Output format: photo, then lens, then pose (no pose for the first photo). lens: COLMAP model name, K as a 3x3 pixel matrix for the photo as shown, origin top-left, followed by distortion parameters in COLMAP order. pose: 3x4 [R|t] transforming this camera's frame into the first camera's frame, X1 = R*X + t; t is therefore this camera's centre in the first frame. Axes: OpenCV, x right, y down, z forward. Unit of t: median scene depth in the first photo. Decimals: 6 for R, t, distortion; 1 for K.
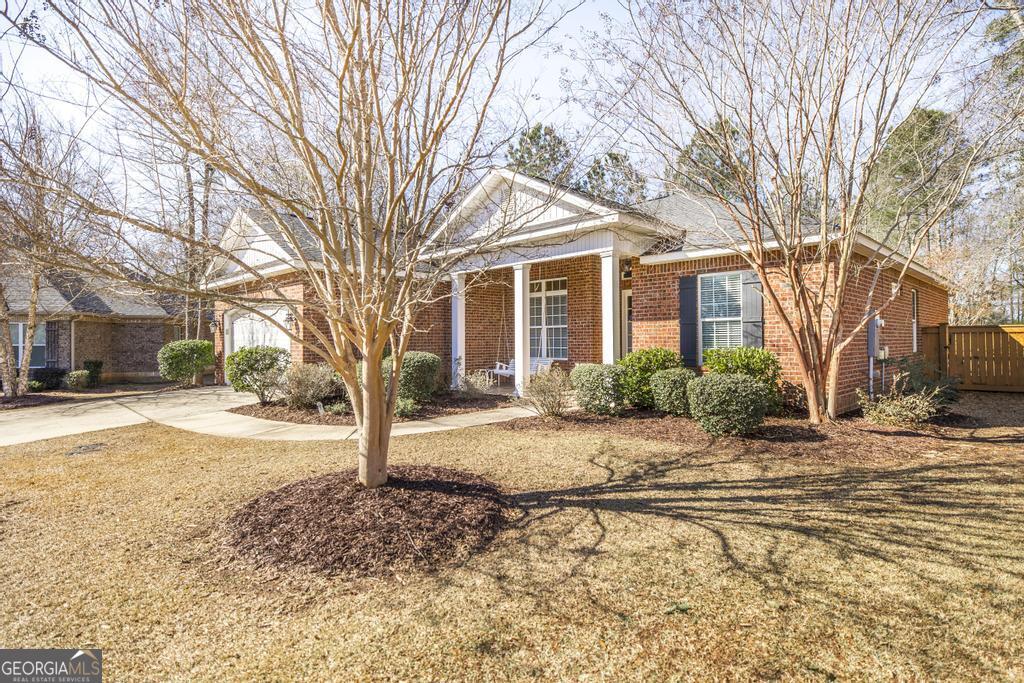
lens RADIAL K [[508.0, 0, 513.0], [0, 508.0, 341.5], [0, 0, 1]] dist [-0.001838, 0.000670]
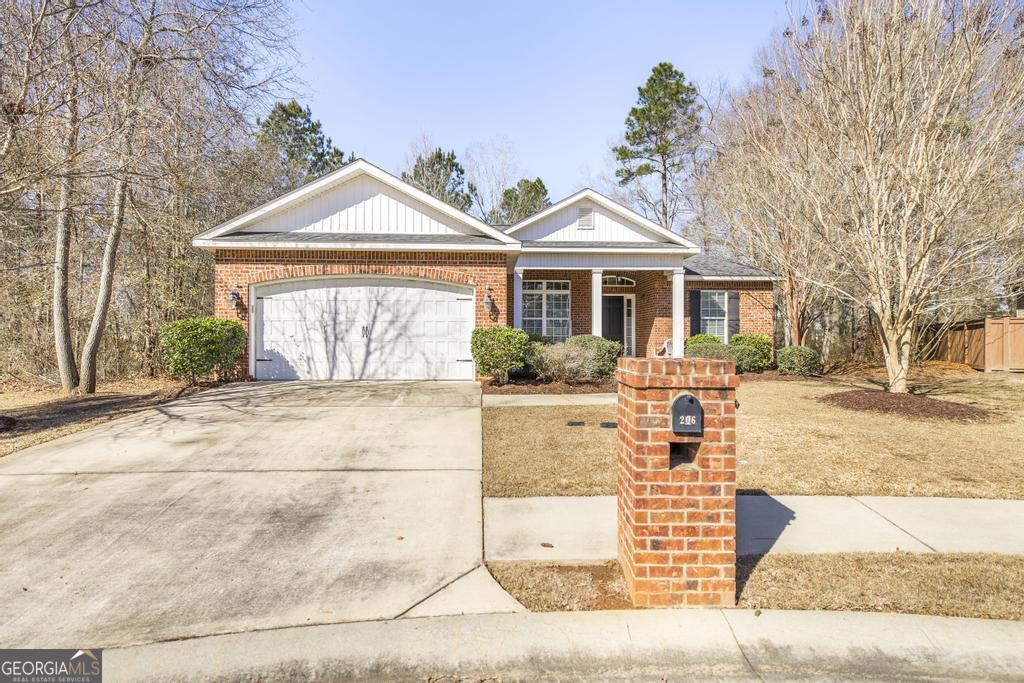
lens RADIAL K [[508.0, 0, 513.6], [0, 508.0, 340.4], [0, 0, 1]] dist [-0.001838, 0.000670]
pose [[0.671773, 0.008366, 0.740710, -1.133456], [-0.003017, 0.999959, -0.008558, 0.043041], [-0.740751, 0.003515, 0.671770, 0.301027]]
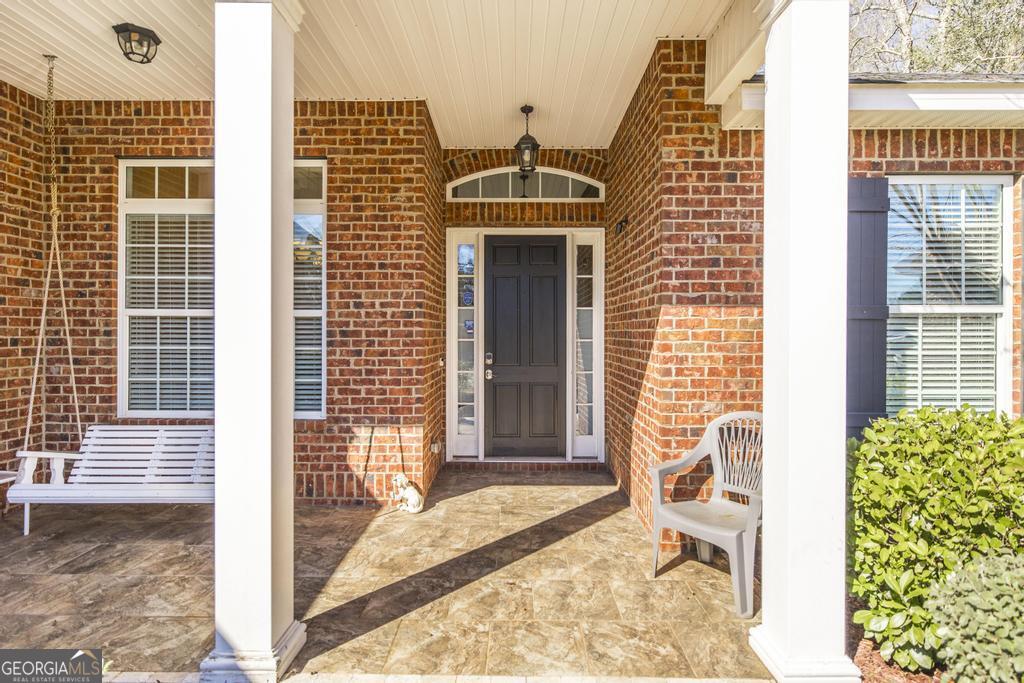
lens RADIAL K [[543.6, 0, 512.1], [0, 543.6, 336.8], [0, 0, 1]] dist [0.001263, 0.000393]
pose [[0.709441, 0.005355, 0.704744, -0.060941], [-0.006626, 0.999978, -0.000928, -0.019202], [-0.704733, -0.004012, 0.709461, 0.817545]]
